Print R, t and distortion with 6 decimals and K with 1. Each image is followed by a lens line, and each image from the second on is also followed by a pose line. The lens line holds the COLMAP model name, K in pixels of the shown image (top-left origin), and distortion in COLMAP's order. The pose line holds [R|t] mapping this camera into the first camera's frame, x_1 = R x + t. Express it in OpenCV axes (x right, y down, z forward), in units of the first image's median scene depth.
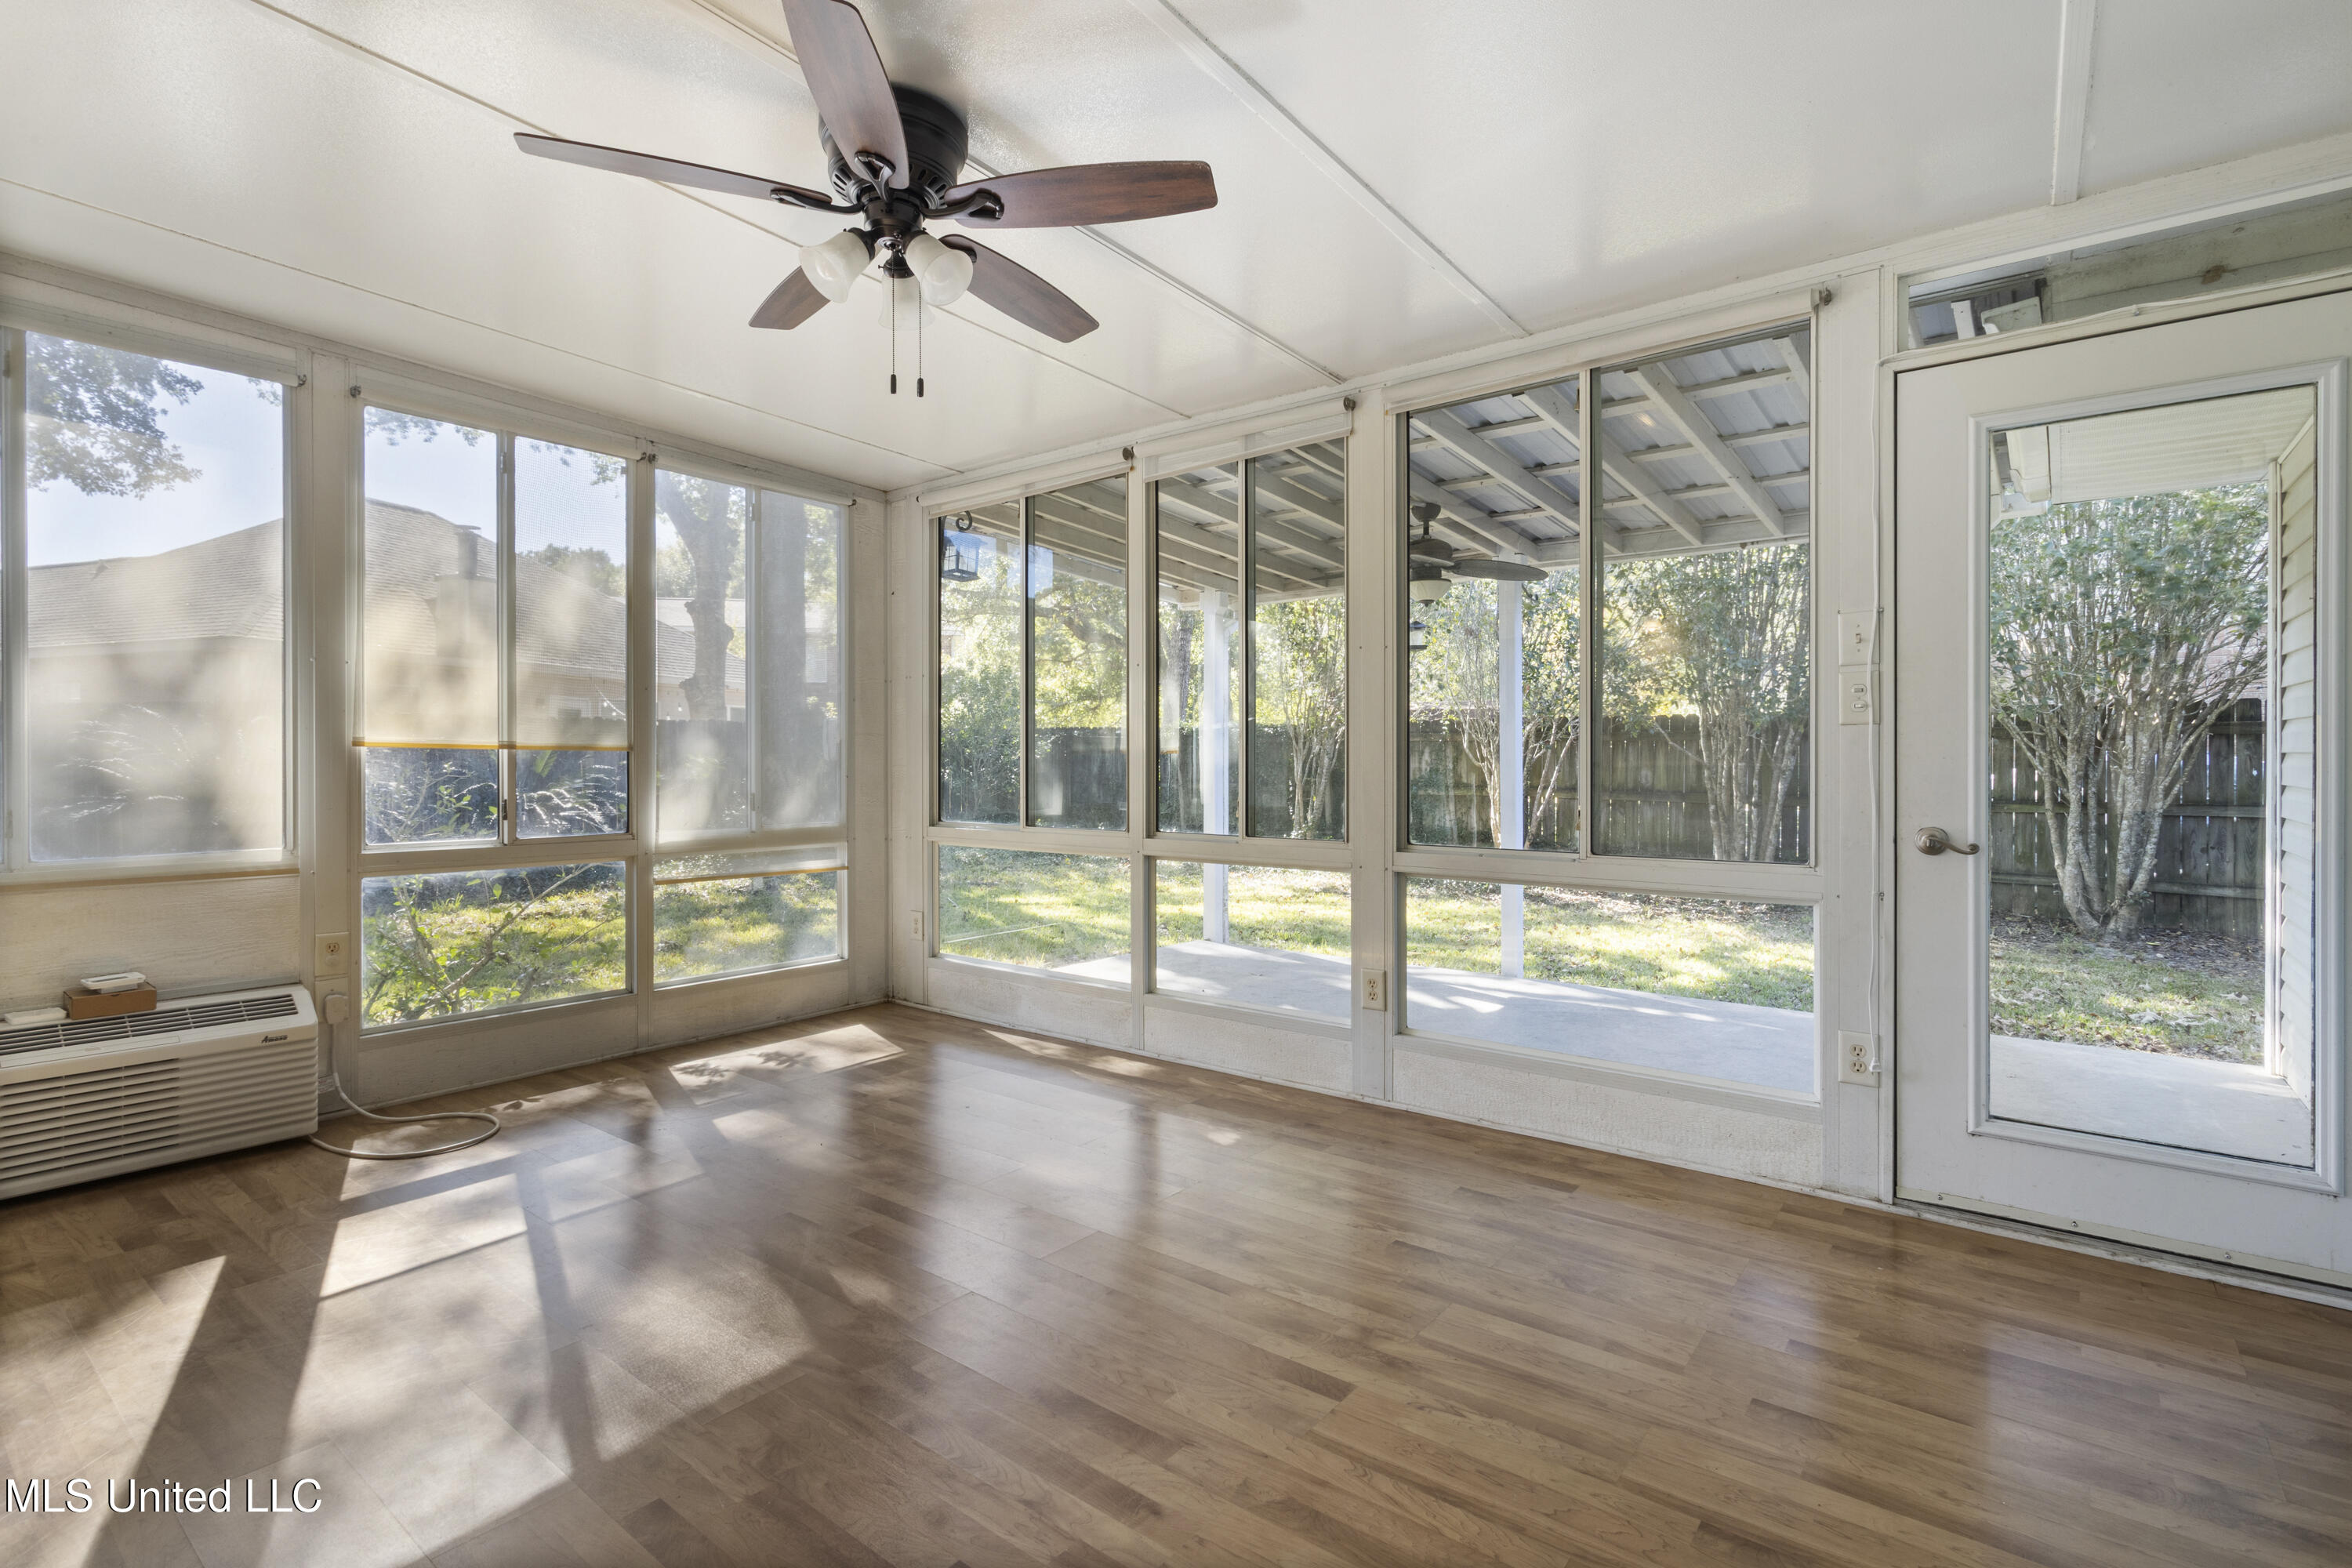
lens RADIAL K [[1111.0, 0, 1180.6], [0, 1111.0, 767.5], [0, 0, 1]] dist [-0.003157, 0.002249]
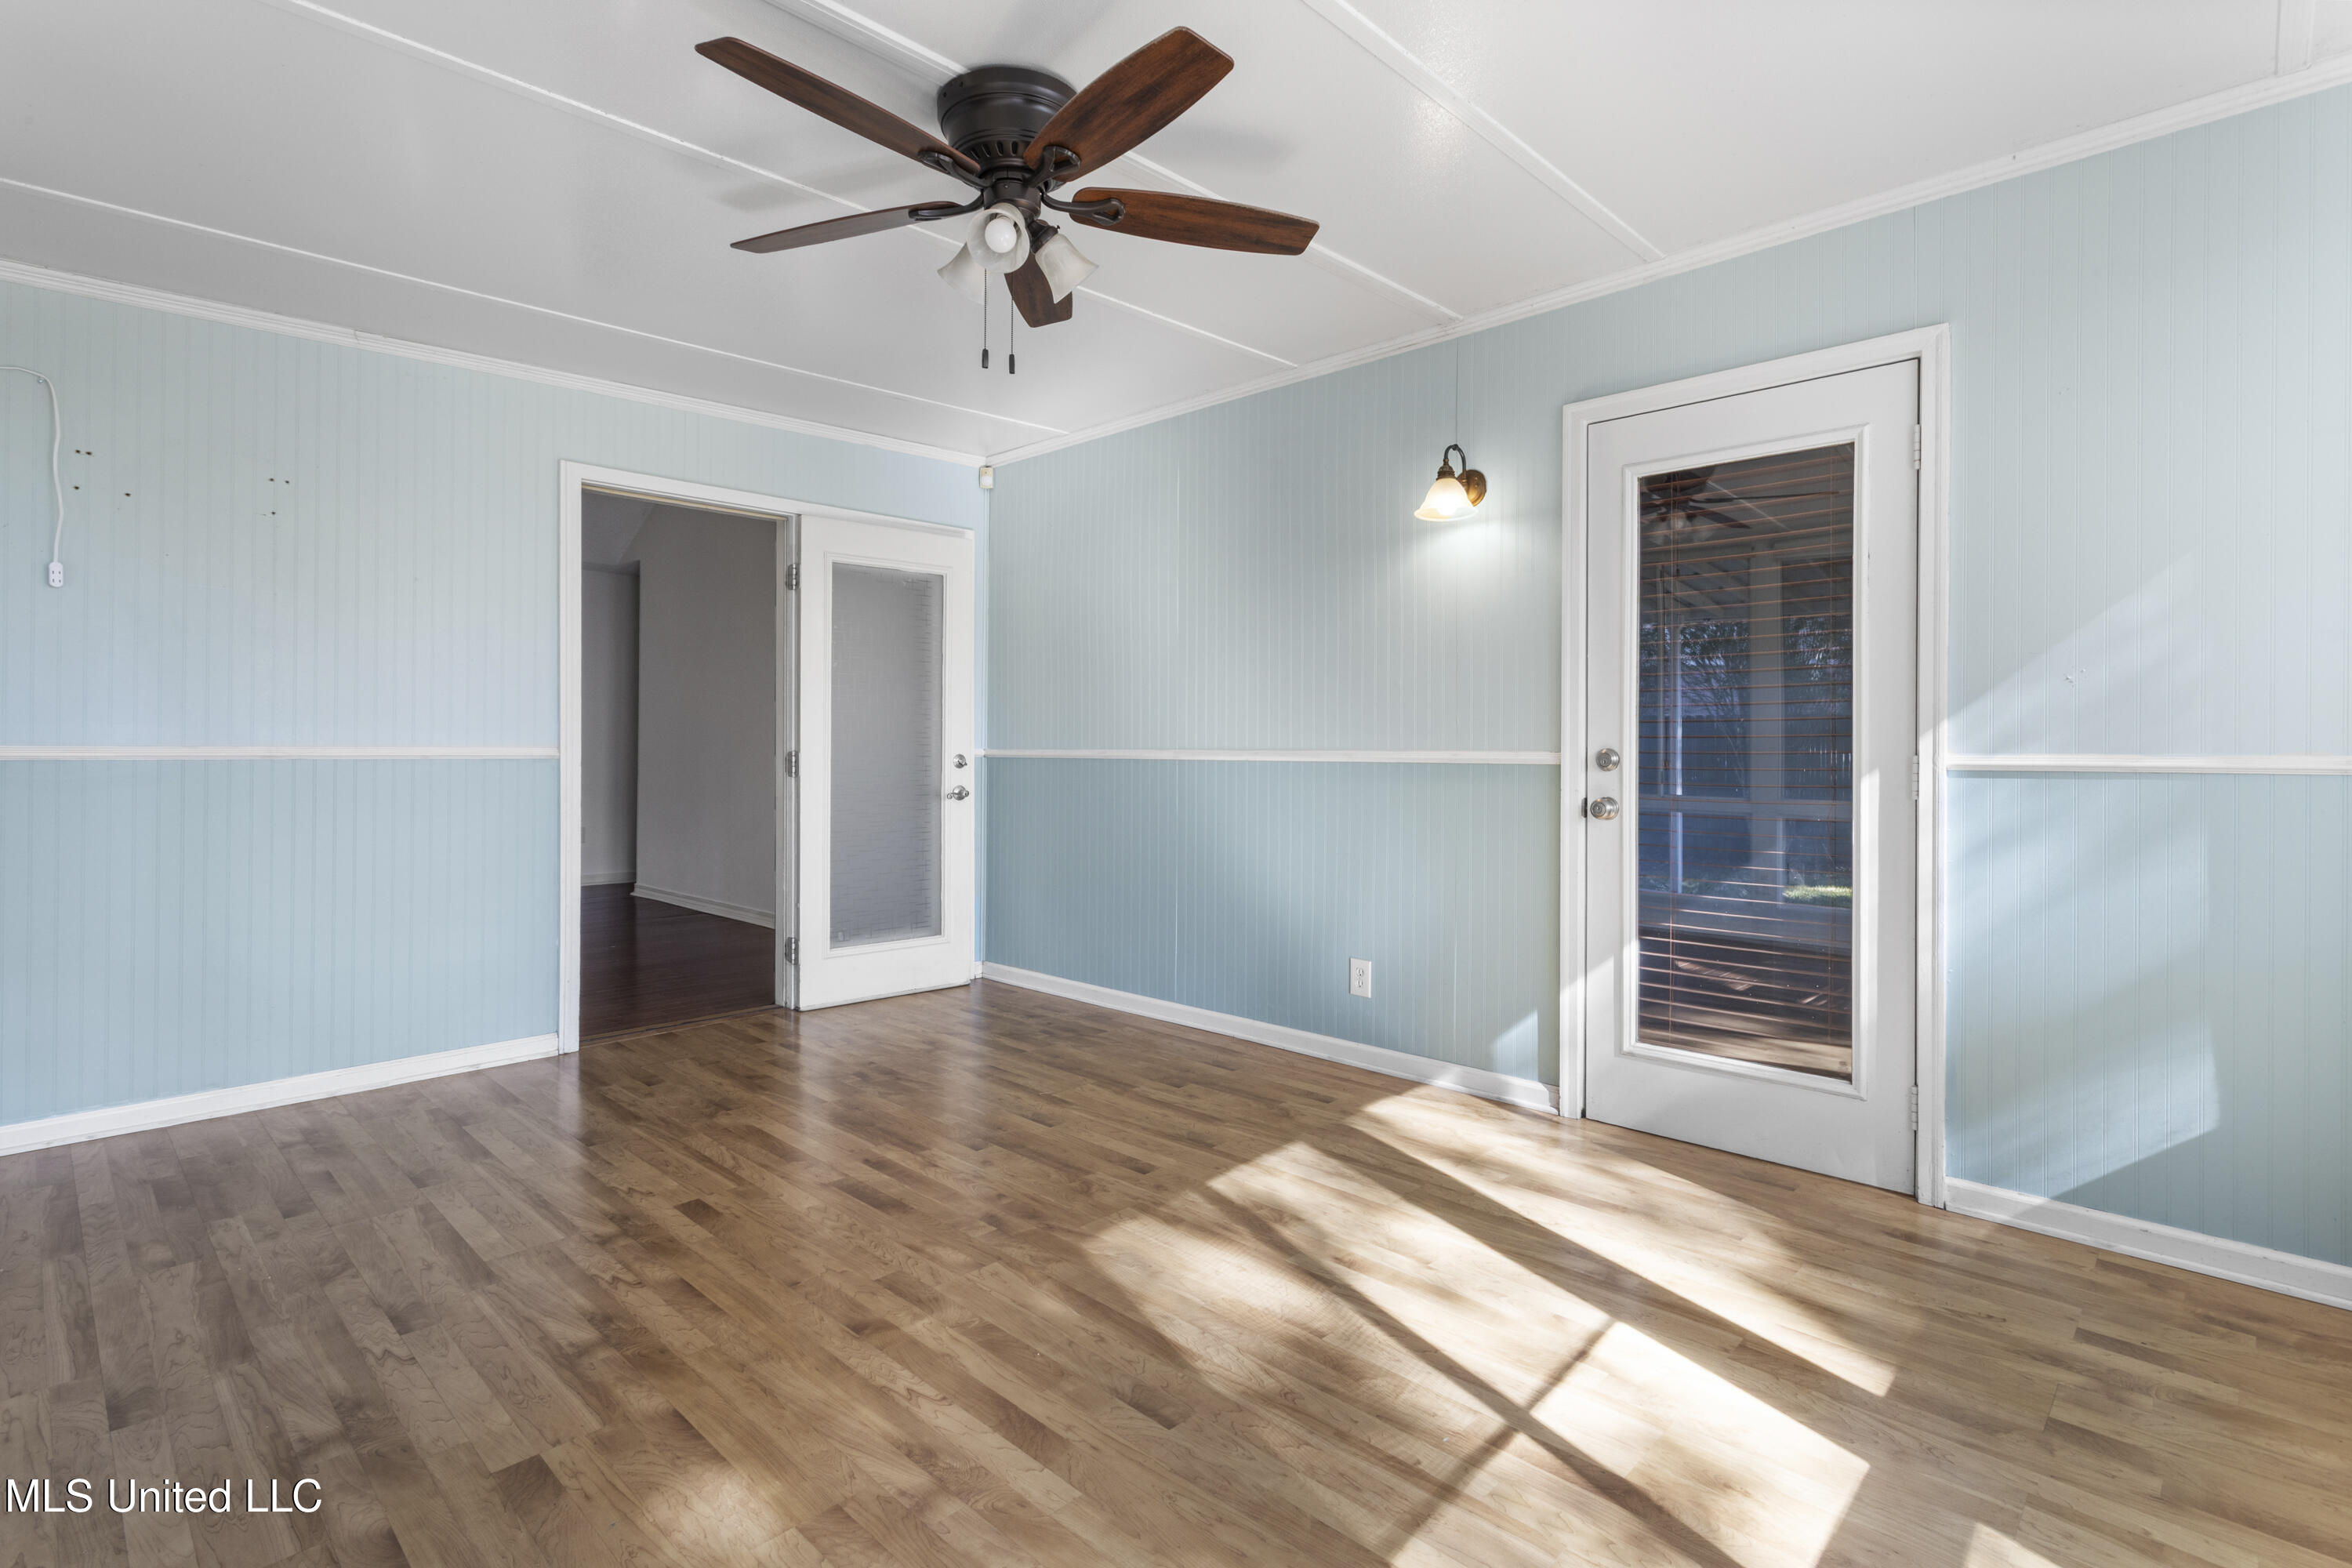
lens RADIAL K [[1111.0, 0, 1172.1], [0, 1111.0, 760.1], [0, 0, 1]] dist [-0.003157, 0.002249]
pose [[-0.994863, -0.003779, 0.101164, -0.535741], [-0.002135, 0.999864, 0.016351, -0.005663], [-0.101212, 0.016051, -0.994735, 2.110197]]
